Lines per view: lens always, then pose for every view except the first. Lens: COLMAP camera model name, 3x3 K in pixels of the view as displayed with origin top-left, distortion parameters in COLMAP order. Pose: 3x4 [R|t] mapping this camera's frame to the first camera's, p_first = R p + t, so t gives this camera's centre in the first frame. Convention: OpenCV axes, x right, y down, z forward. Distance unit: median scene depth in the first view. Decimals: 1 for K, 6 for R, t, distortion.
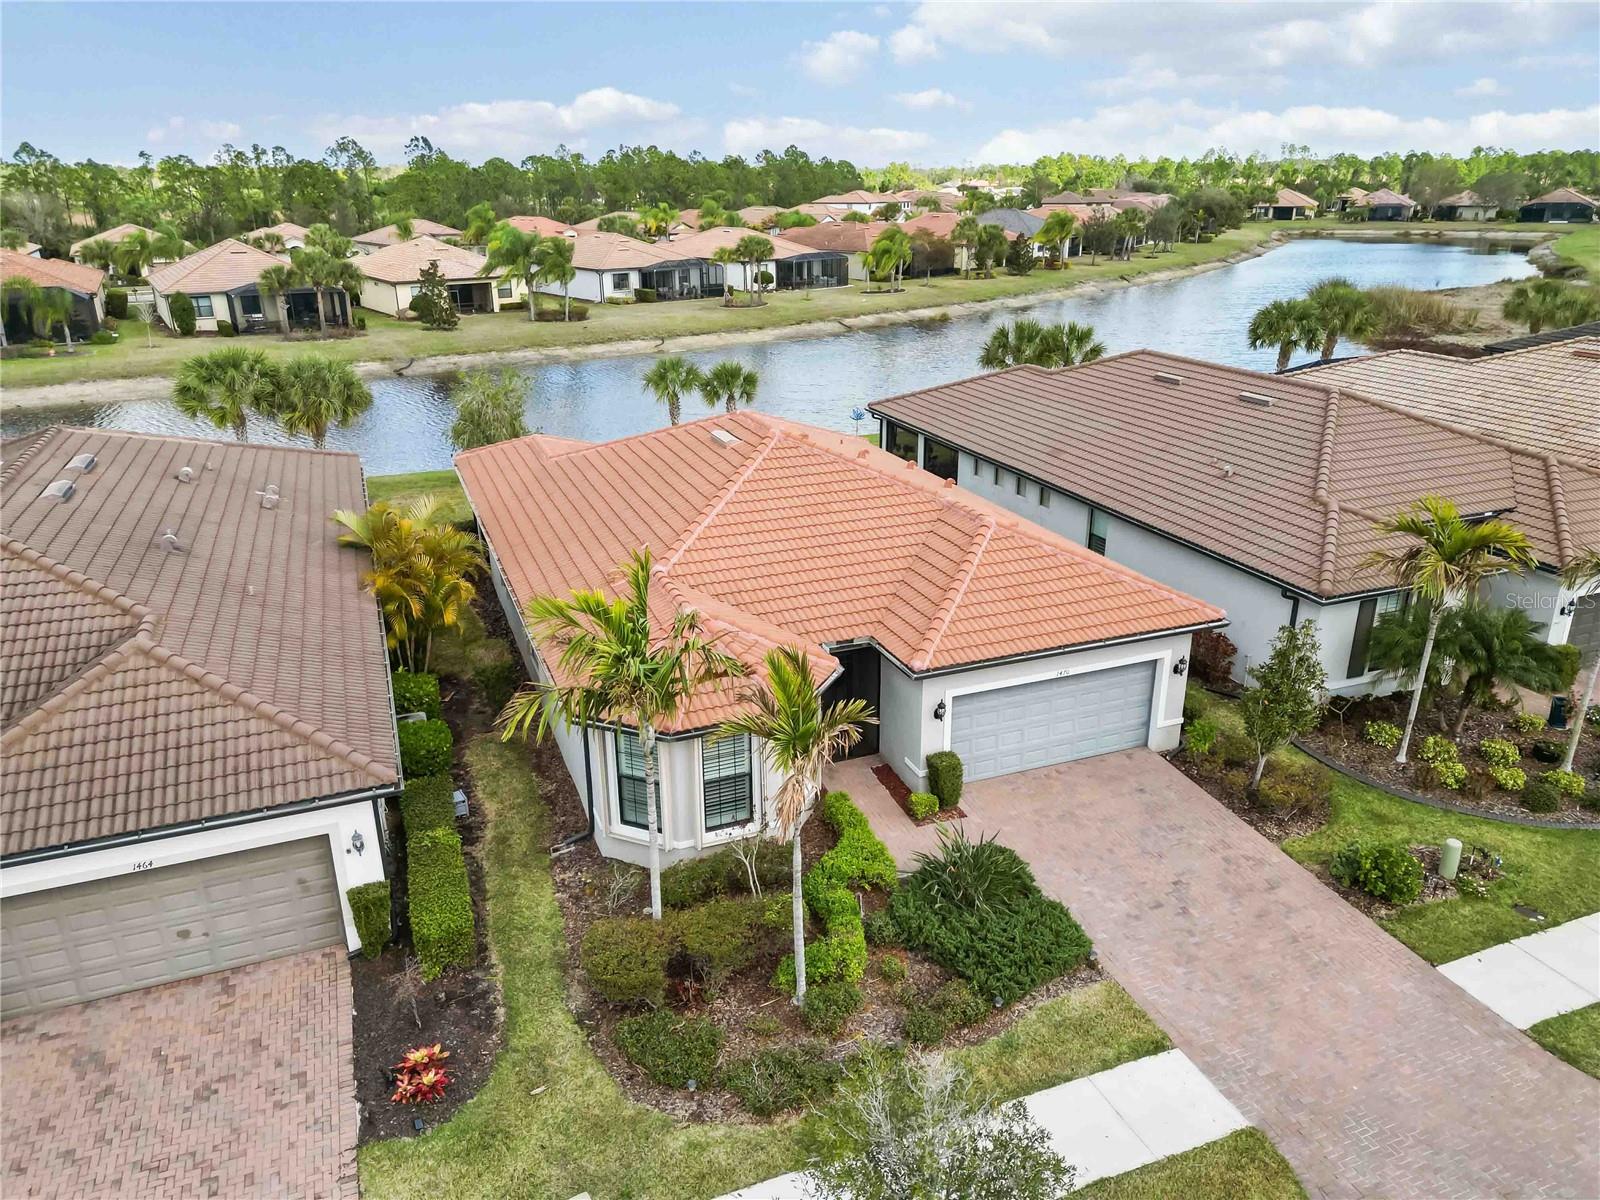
lens RADIAL K [[1120.8, 0, 803.9], [0, 1120.8, 603.9], [0, 0, 1]] dist [0.072993, -0.071993]
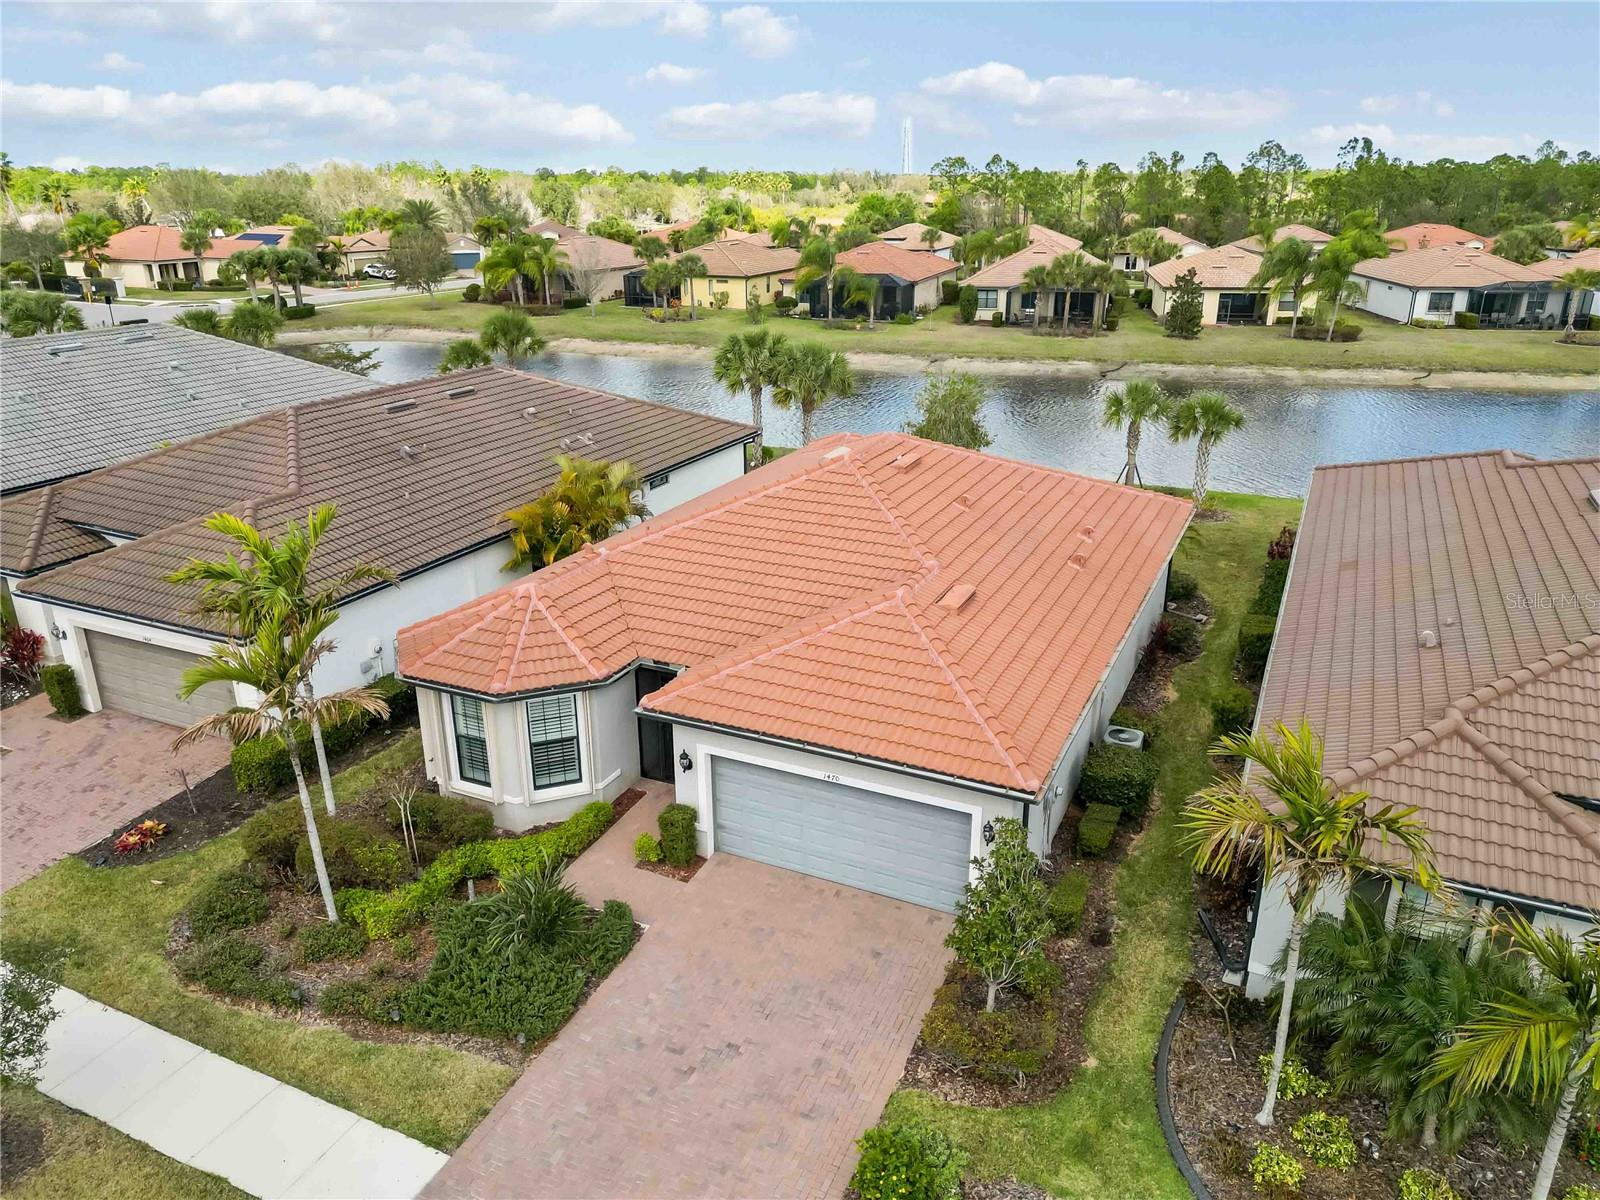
lens RADIAL K [[1120.8, 0, 803.9], [0, 1120.8, 603.9], [0, 0, 1]] dist [0.072993, -0.071993]
pose [[0.686284, 0.259762, -0.679365, 0.195044], [-0.261664, 0.959688, 0.102617, -0.037511], [0.678635, 0.107341, 0.726589, 0.092718]]
